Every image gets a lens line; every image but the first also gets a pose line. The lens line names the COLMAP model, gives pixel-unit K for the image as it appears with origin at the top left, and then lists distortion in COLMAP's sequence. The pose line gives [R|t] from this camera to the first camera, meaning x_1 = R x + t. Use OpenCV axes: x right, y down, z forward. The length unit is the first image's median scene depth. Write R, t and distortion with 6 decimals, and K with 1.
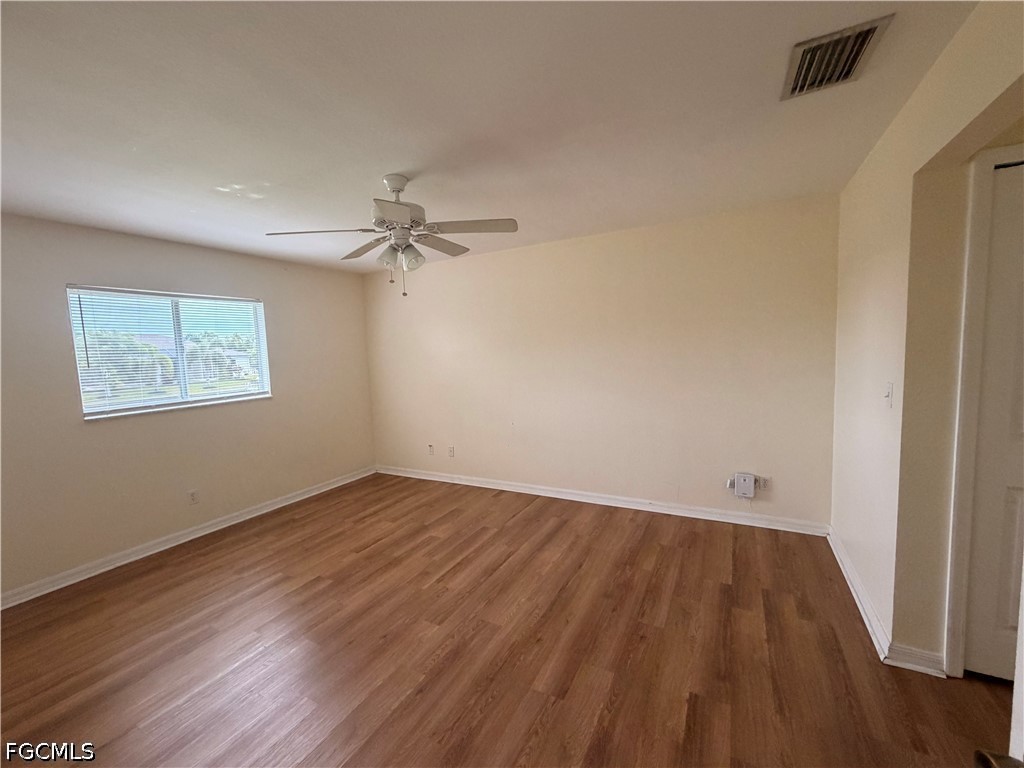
lens RADIAL K [[409.8, 0, 513.0], [0, 409.8, 384.5], [0, 0, 1]] dist [0.000889, -0.000836]
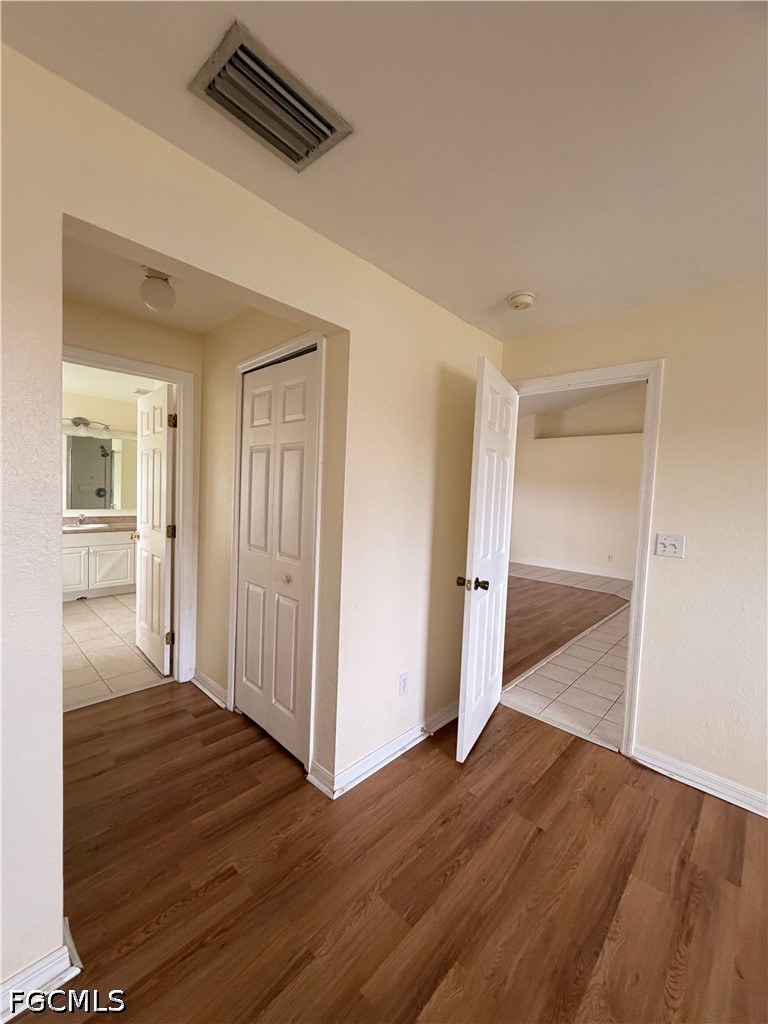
lens RADIAL K [[409.8, 0, 382.4], [0, 409.8, 510.7], [0, 0, 1]] dist [0.000889, -0.000836]
pose [[-0.965739, -0.011818, 0.259245, 0.352035], [0.022025, 0.991625, 0.127255, -0.135460], [-0.258578, 0.128605, -0.957391, 1.704509]]
